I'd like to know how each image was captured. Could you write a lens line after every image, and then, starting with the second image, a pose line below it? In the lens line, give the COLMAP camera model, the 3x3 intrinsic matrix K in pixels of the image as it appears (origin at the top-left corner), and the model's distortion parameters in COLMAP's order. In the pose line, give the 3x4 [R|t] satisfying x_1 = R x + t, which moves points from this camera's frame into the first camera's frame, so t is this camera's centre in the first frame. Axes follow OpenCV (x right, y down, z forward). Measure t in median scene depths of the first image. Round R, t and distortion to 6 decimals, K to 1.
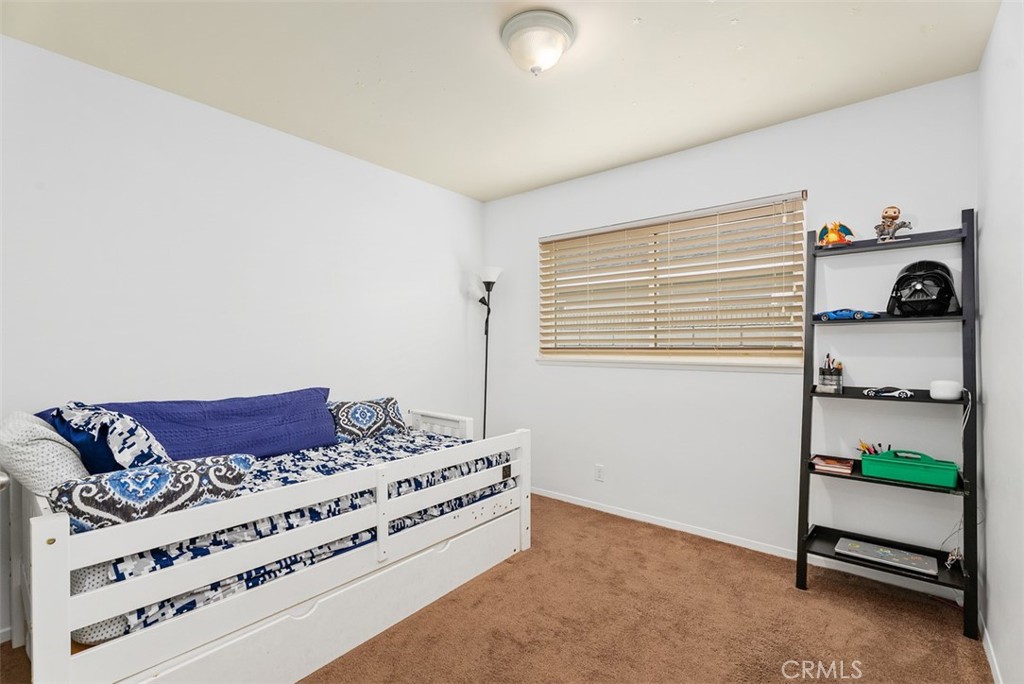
lens RADIAL K [[455.4, 0, 512.1], [0, 455.4, 342.8], [0, 0, 1]] dist [-0.001724, -0.000308]
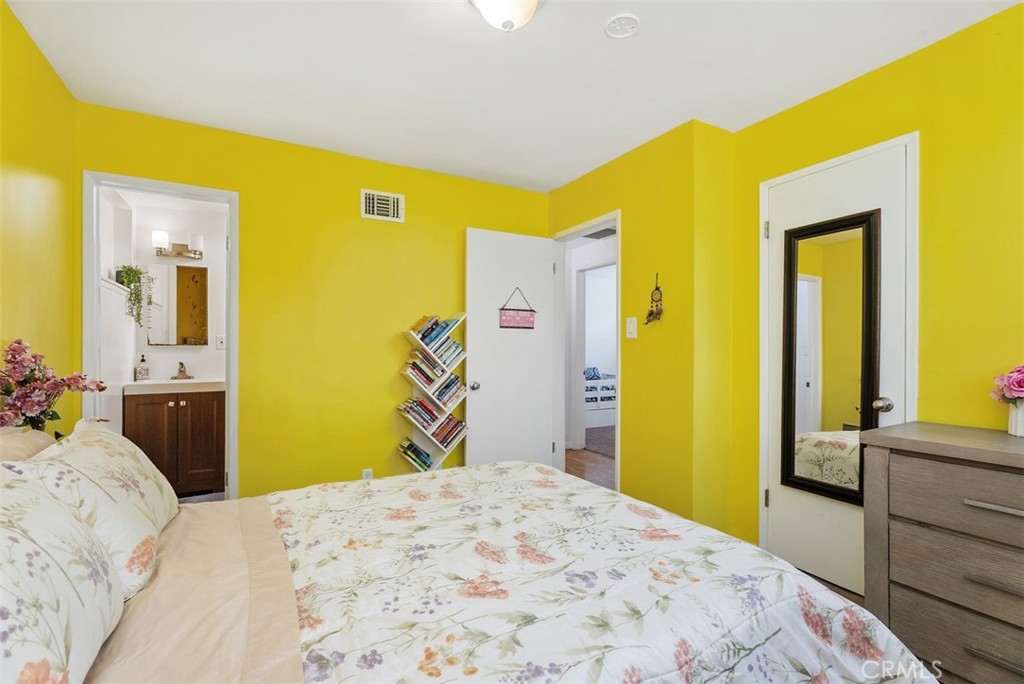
lens RADIAL K [[455.4, 0, 511.5], [0, 455.4, 345.0], [0, 0, 1]] dist [-0.001724, -0.000308]
pose [[0.934342, 0.004519, -0.356350, 0.372301], [-0.004169, 0.999990, 0.001751, -0.032682], [0.356354, -0.000150, 0.934351, -2.727530]]
